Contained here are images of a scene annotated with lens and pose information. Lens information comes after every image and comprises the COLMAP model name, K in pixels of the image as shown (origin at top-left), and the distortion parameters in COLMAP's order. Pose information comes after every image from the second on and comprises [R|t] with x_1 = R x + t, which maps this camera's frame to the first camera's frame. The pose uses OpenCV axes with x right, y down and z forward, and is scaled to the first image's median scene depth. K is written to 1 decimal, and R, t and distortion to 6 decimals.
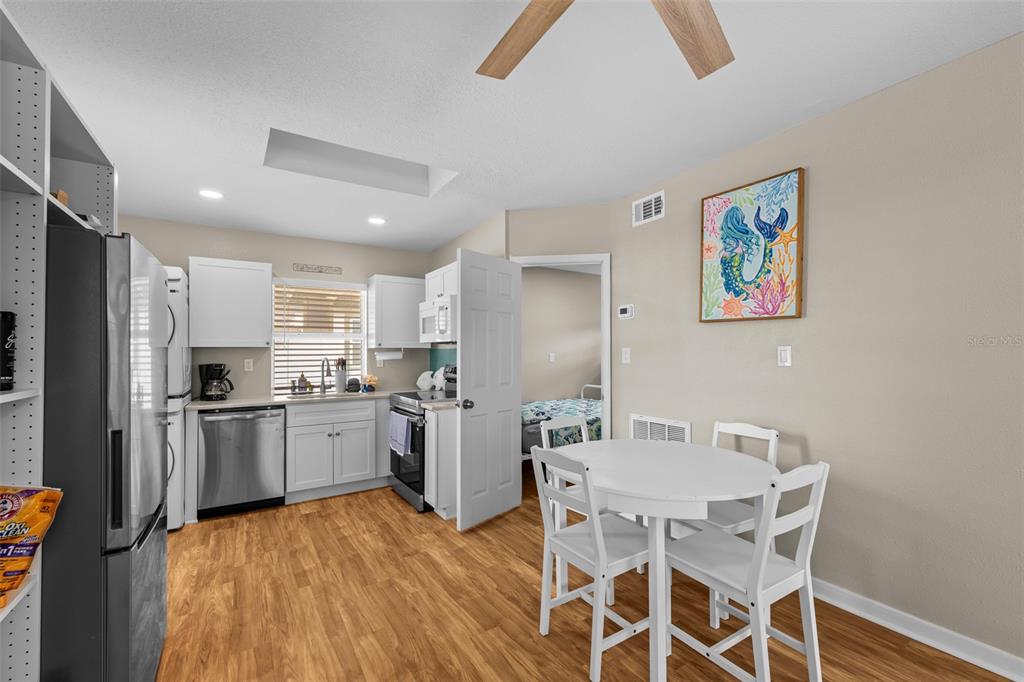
lens RADIAL K [[421.3, 0, 511.0], [0, 421.3, 348.7], [0, 0, 1]] dist [0.003049, 0.000287]
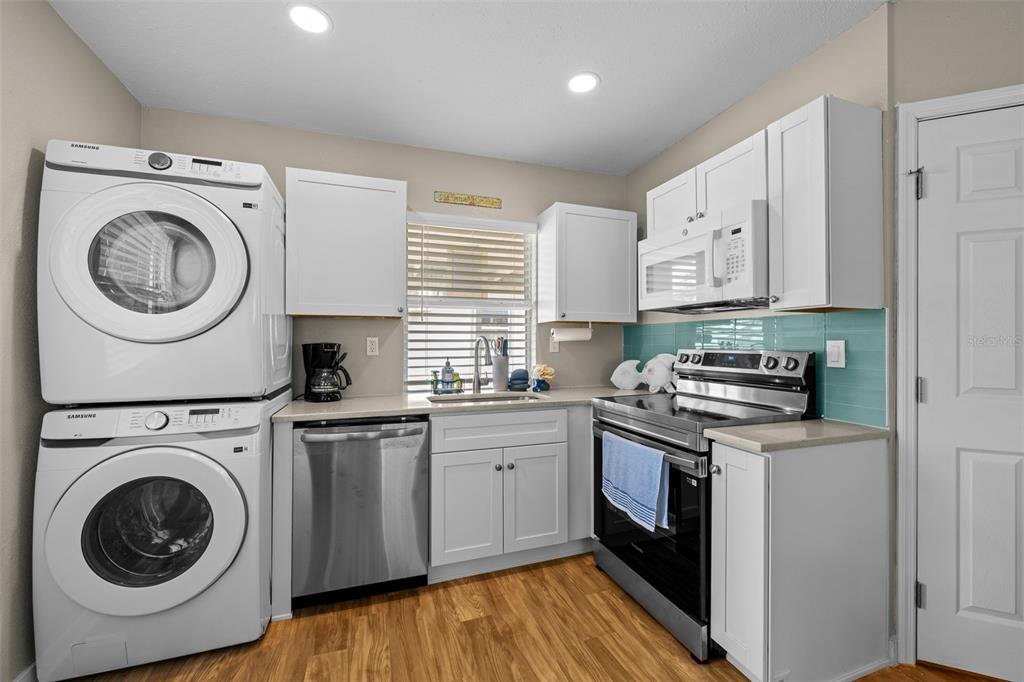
lens RADIAL K [[405.1, 0, 513.1], [0, 405.1, 339.0], [0, 0, 1]] dist [-0.000373, 0.000430]
pose [[0.974564, 0.003735, -0.224078, -0.288229], [-0.003397, 0.999992, 0.001898, 0.027469], [0.224083, -0.001088, 0.974569, 0.467295]]
